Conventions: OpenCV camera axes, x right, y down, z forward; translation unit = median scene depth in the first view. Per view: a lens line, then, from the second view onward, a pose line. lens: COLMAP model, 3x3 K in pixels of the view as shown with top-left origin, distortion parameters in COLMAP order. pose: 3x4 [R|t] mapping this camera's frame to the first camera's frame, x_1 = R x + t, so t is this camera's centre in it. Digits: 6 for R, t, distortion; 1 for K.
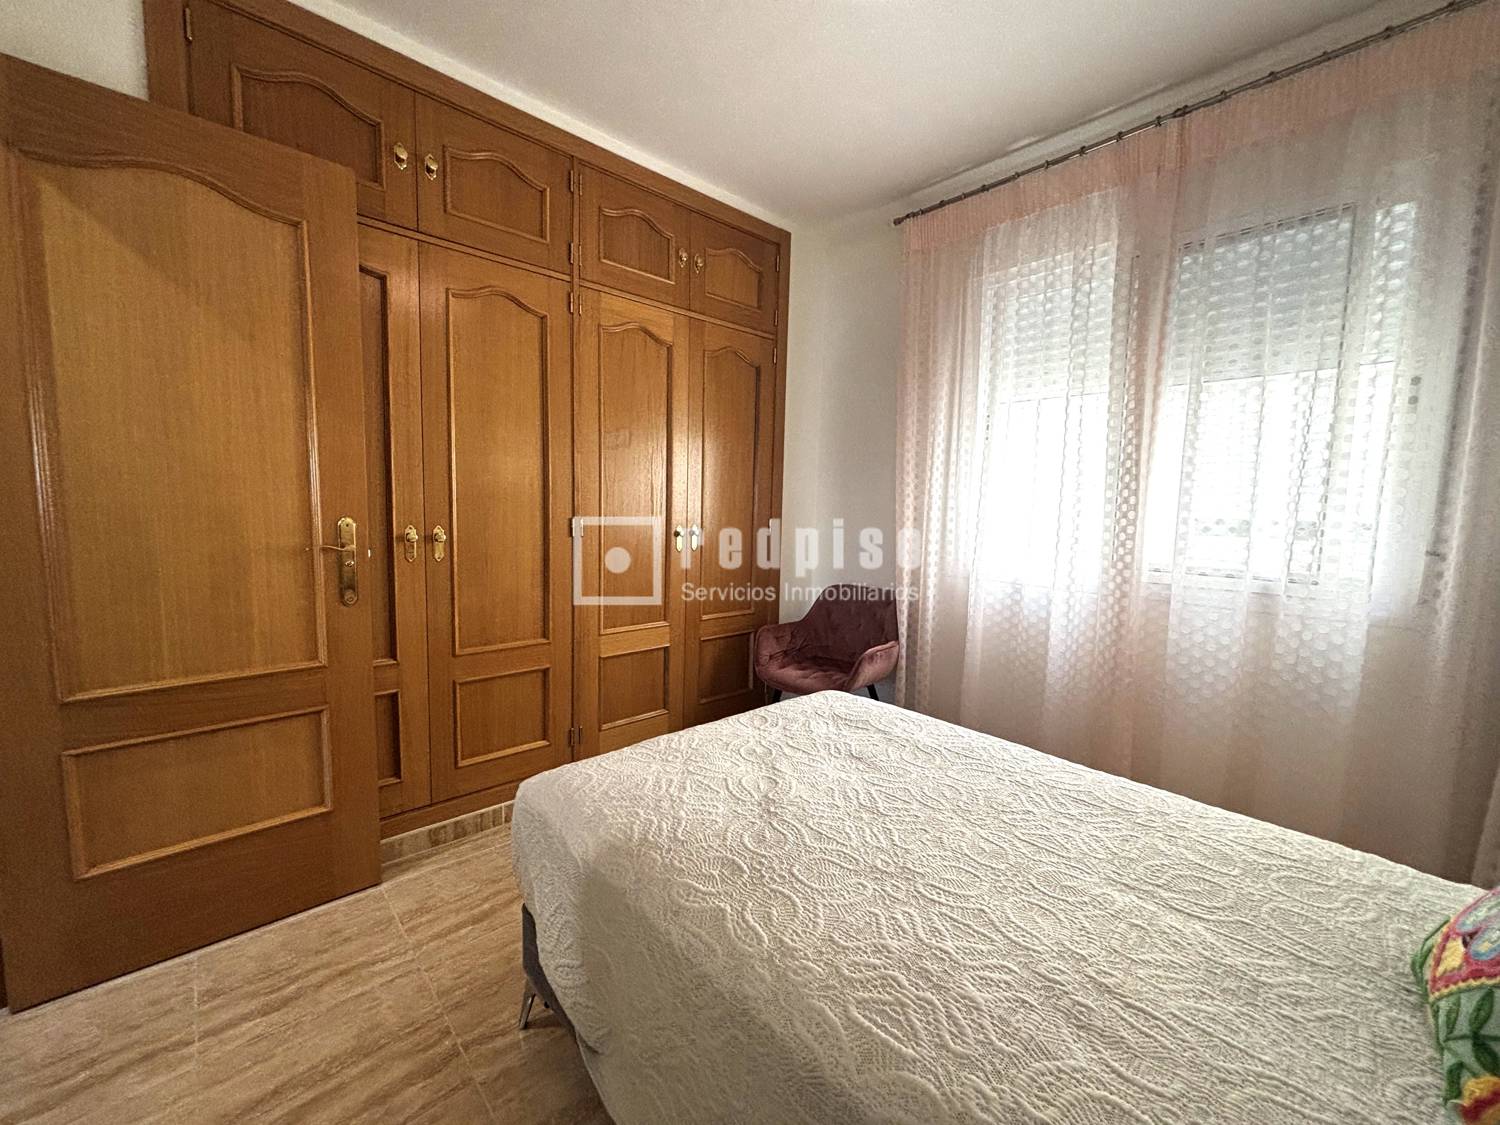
lens RADIAL K [[601.8, 0, 748.1], [0, 601.8, 561.9], [0, 0, 1]] dist [0.003161, -0.003061]
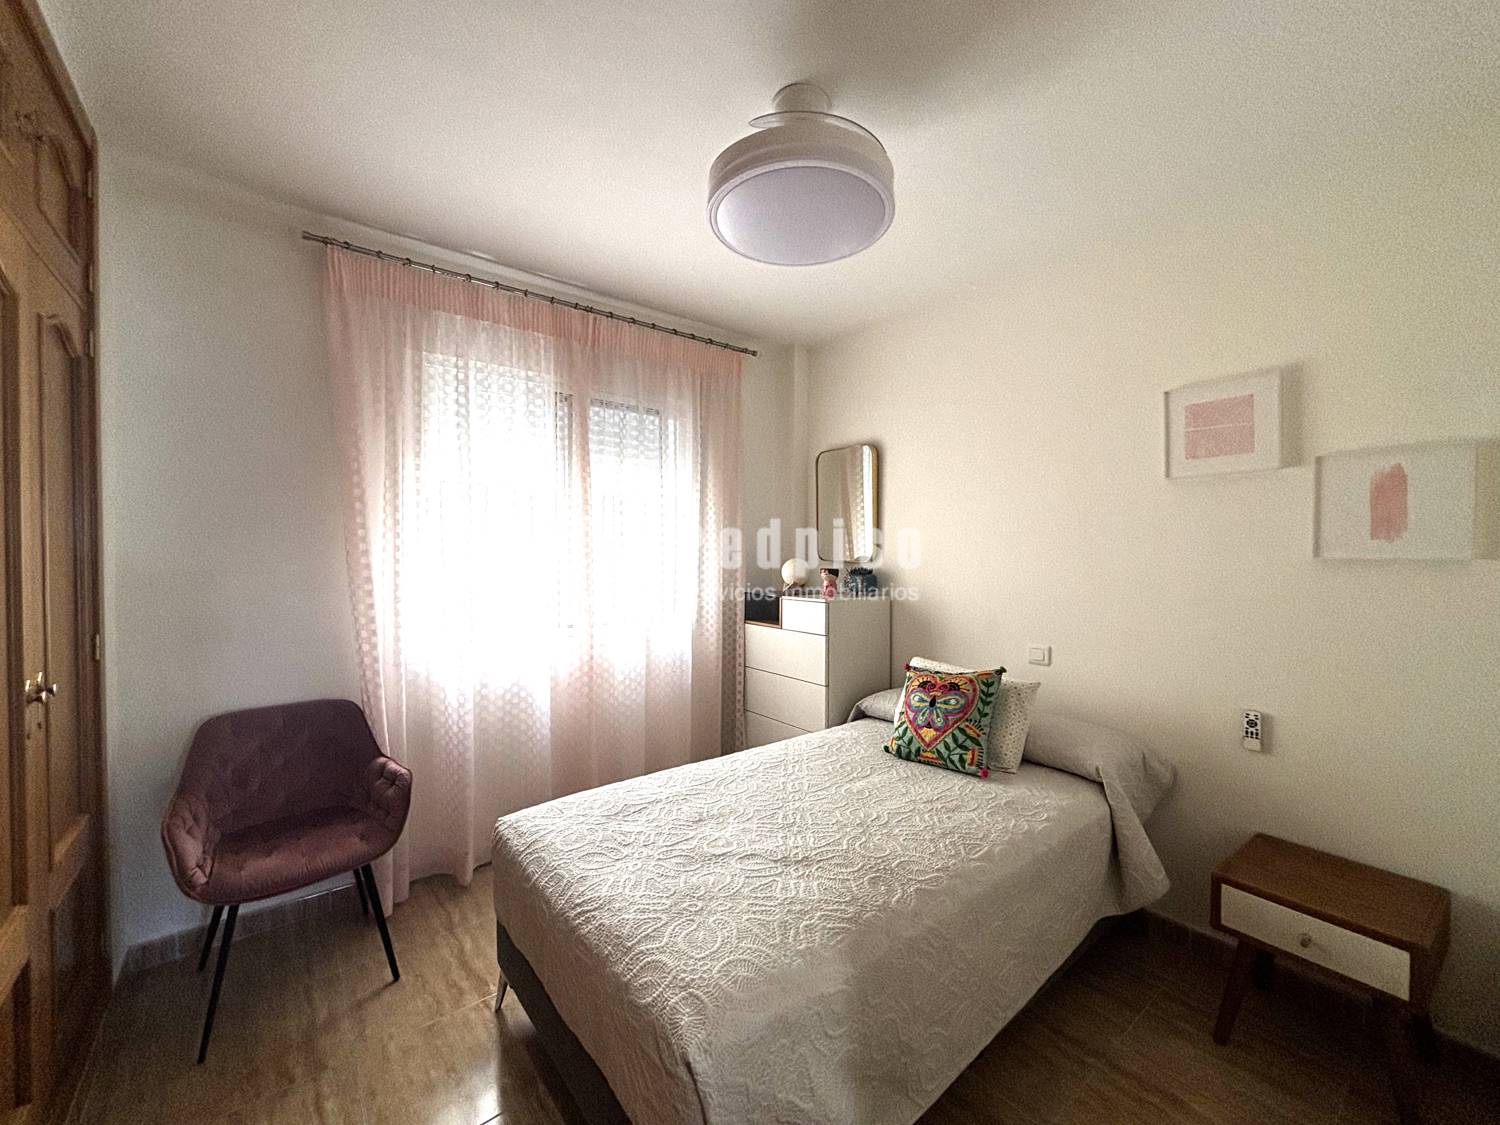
lens RADIAL K [[601.8, 0, 750.1], [0, 601.8, 556.8], [0, 0, 1]] dist [0.003161, -0.003061]
pose [[0.074086, -0.034538, 0.996654, -1.042373], [0.093248, 0.995261, 0.027558, -0.229557], [-0.992883, 0.090895, 0.076956, 0.814895]]
